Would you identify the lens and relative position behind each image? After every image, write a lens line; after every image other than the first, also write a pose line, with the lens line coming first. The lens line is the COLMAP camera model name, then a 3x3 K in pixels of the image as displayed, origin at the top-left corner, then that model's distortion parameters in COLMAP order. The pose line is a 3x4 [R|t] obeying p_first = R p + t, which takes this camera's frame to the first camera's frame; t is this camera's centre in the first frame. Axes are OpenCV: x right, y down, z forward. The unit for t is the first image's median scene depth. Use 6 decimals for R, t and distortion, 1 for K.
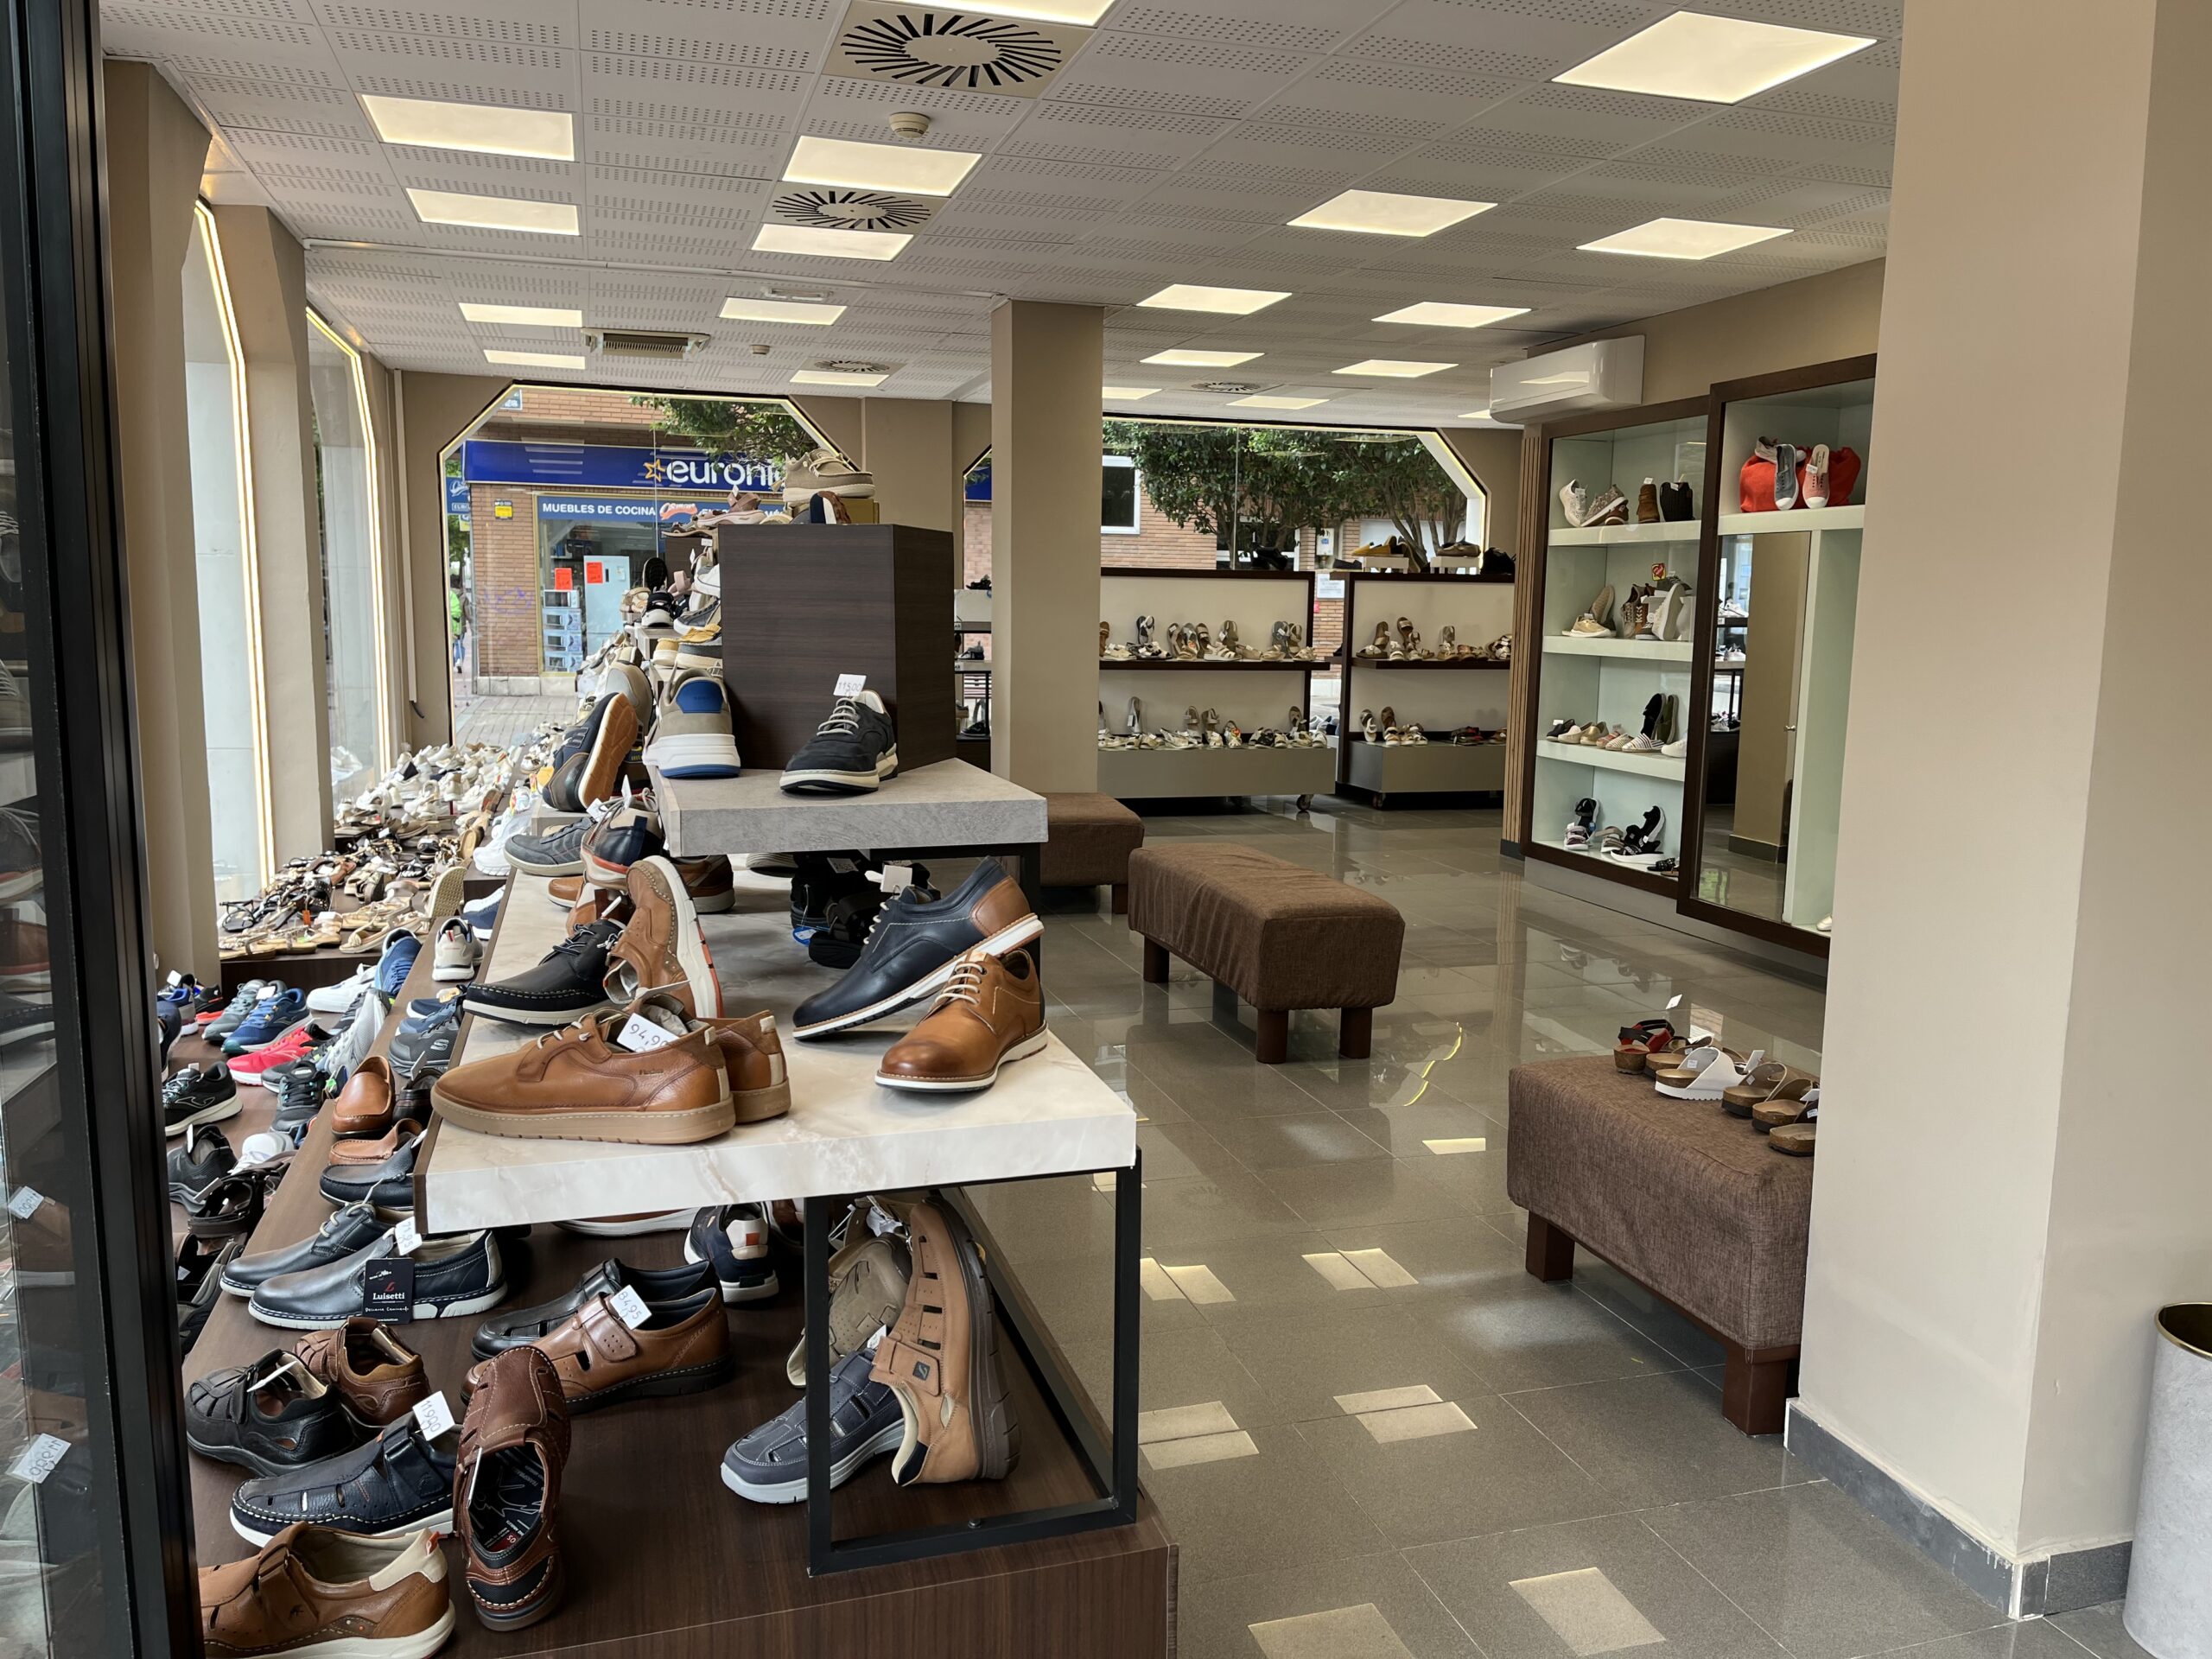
lens RADIAL K [[1689.7, 0, 1106.0], [0, 1689.7, 829.5], [0, 0, 1]] dist [0.016184, -0.002722]
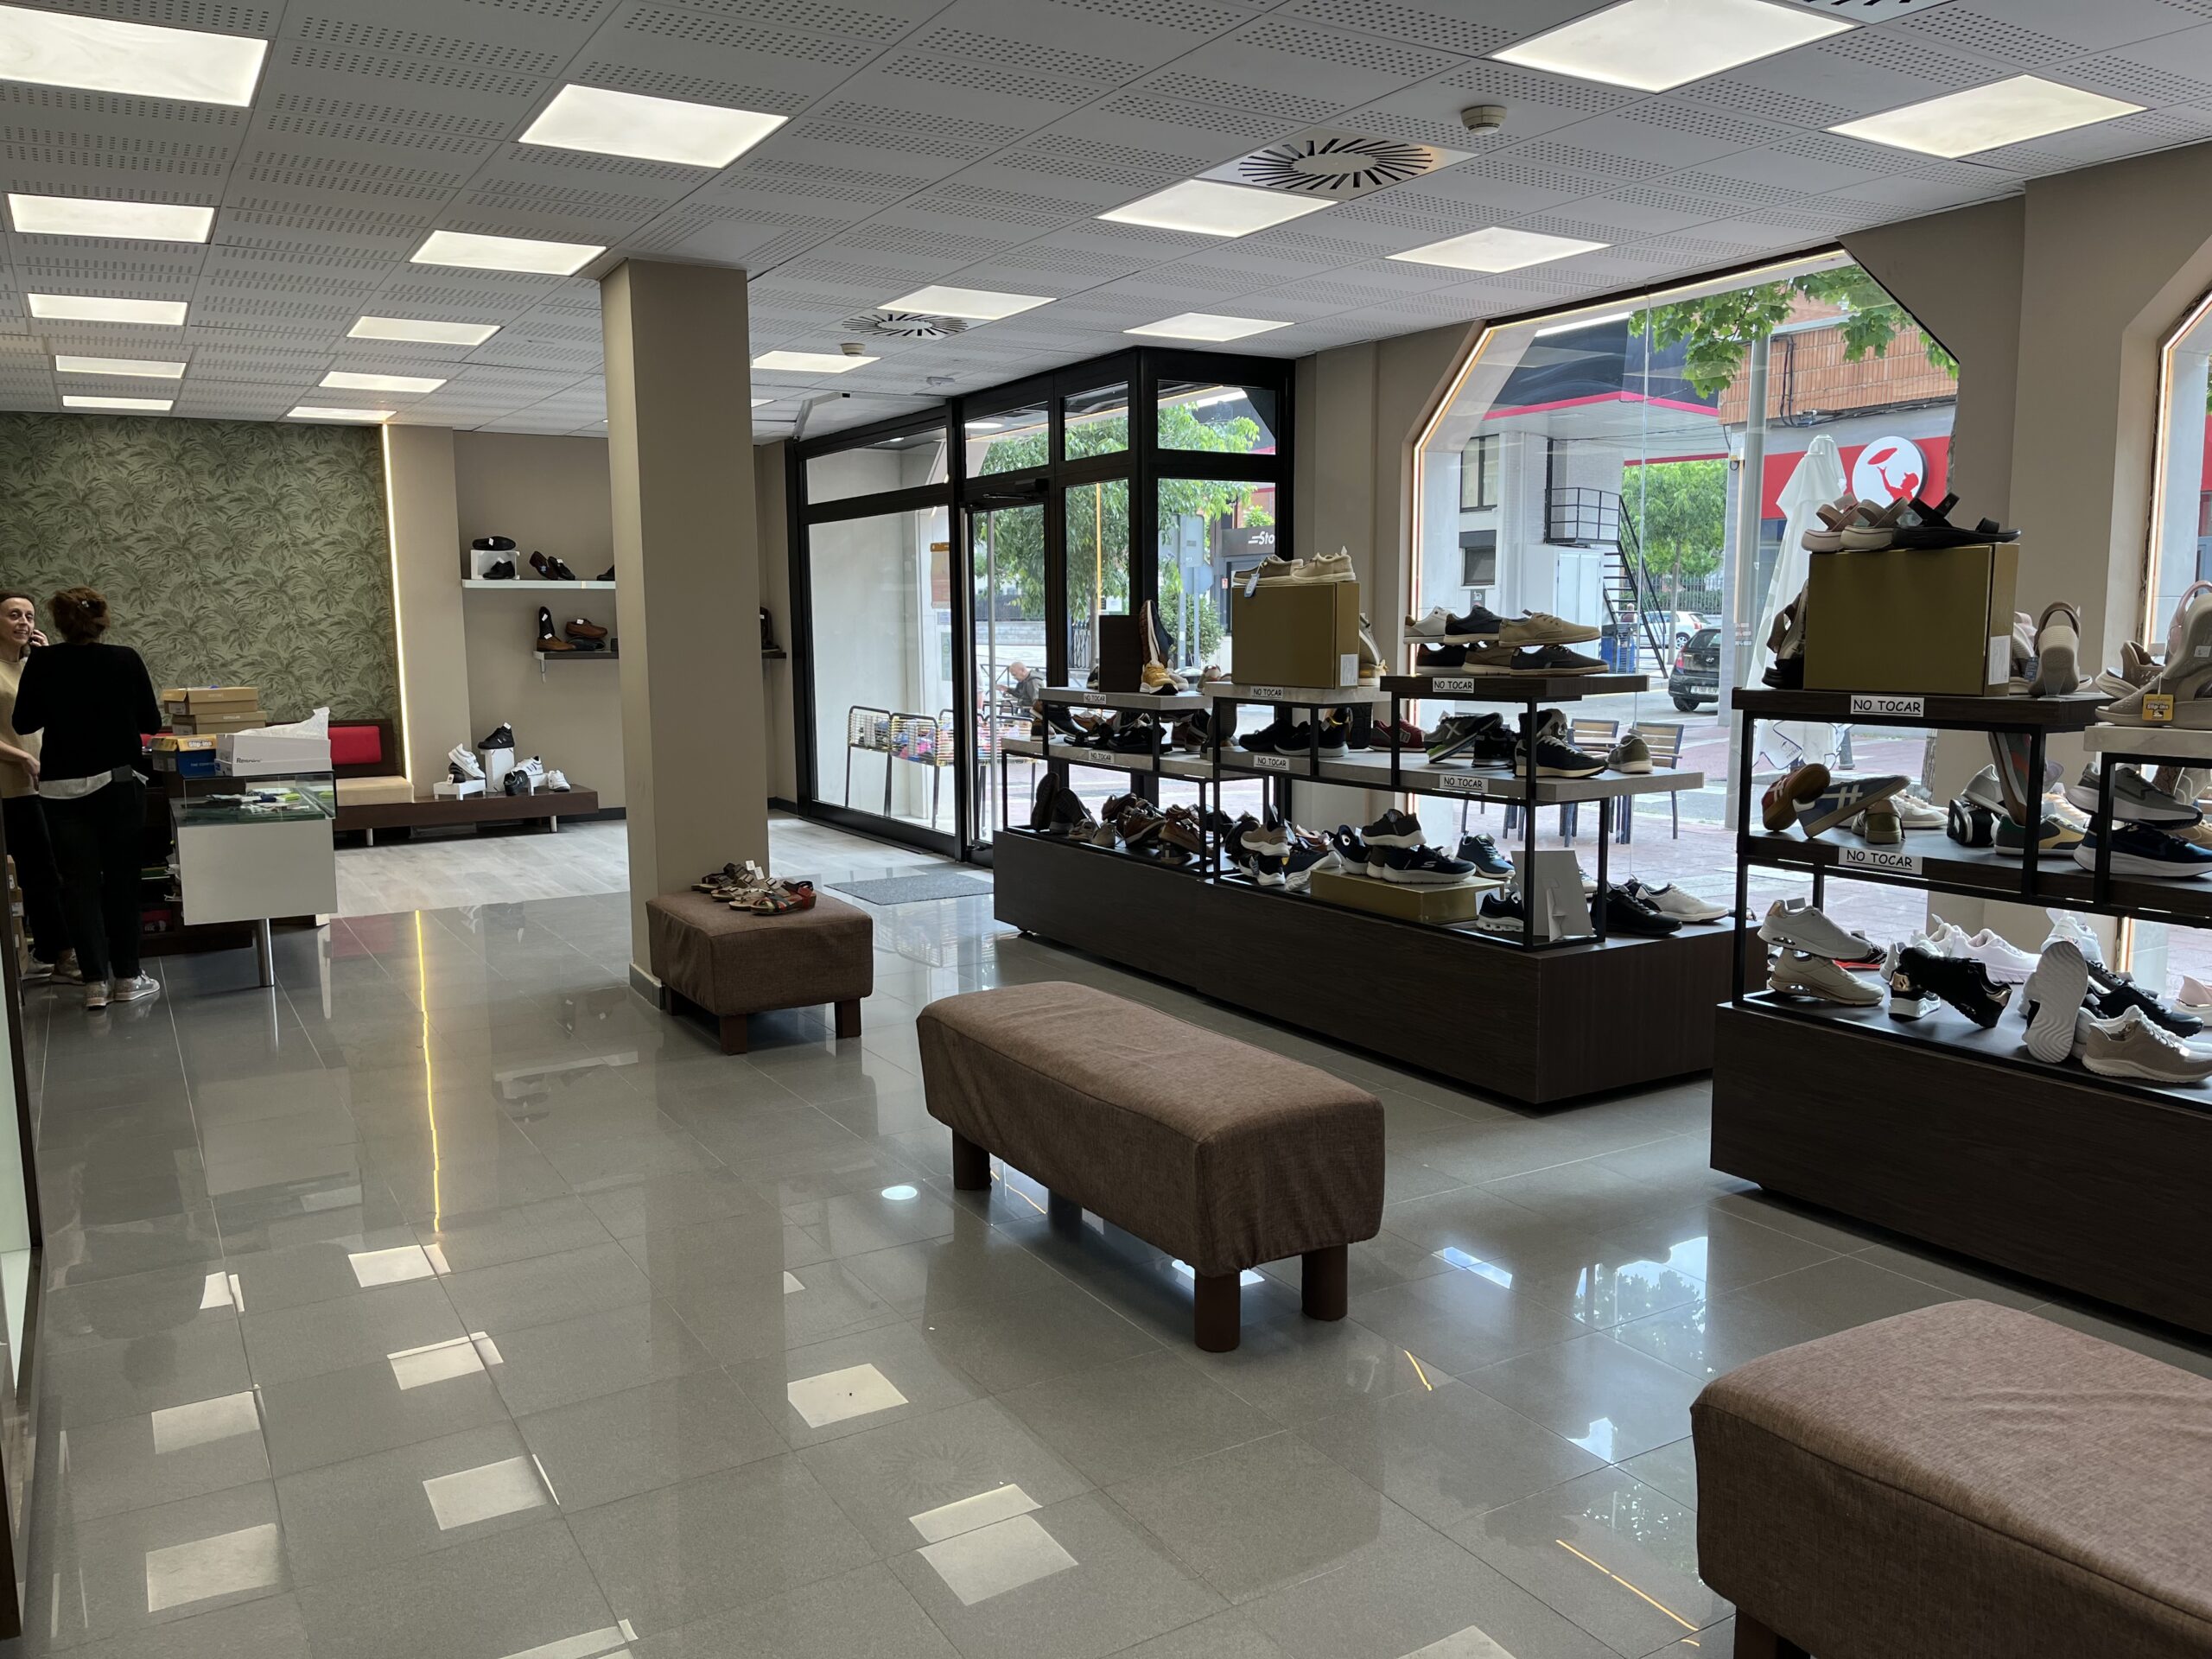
lens RADIAL K [[1689.7, 0, 1106.0], [0, 1689.7, 829.5], [0, 0, 1]] dist [0.016184, -0.002722]
pose [[0.962306, -0.054389, 0.266474, -0.109082], [0.055130, 0.998468, 0.004706, -0.074122], [-0.266322, 0.010162, 0.963830, 0.236730]]
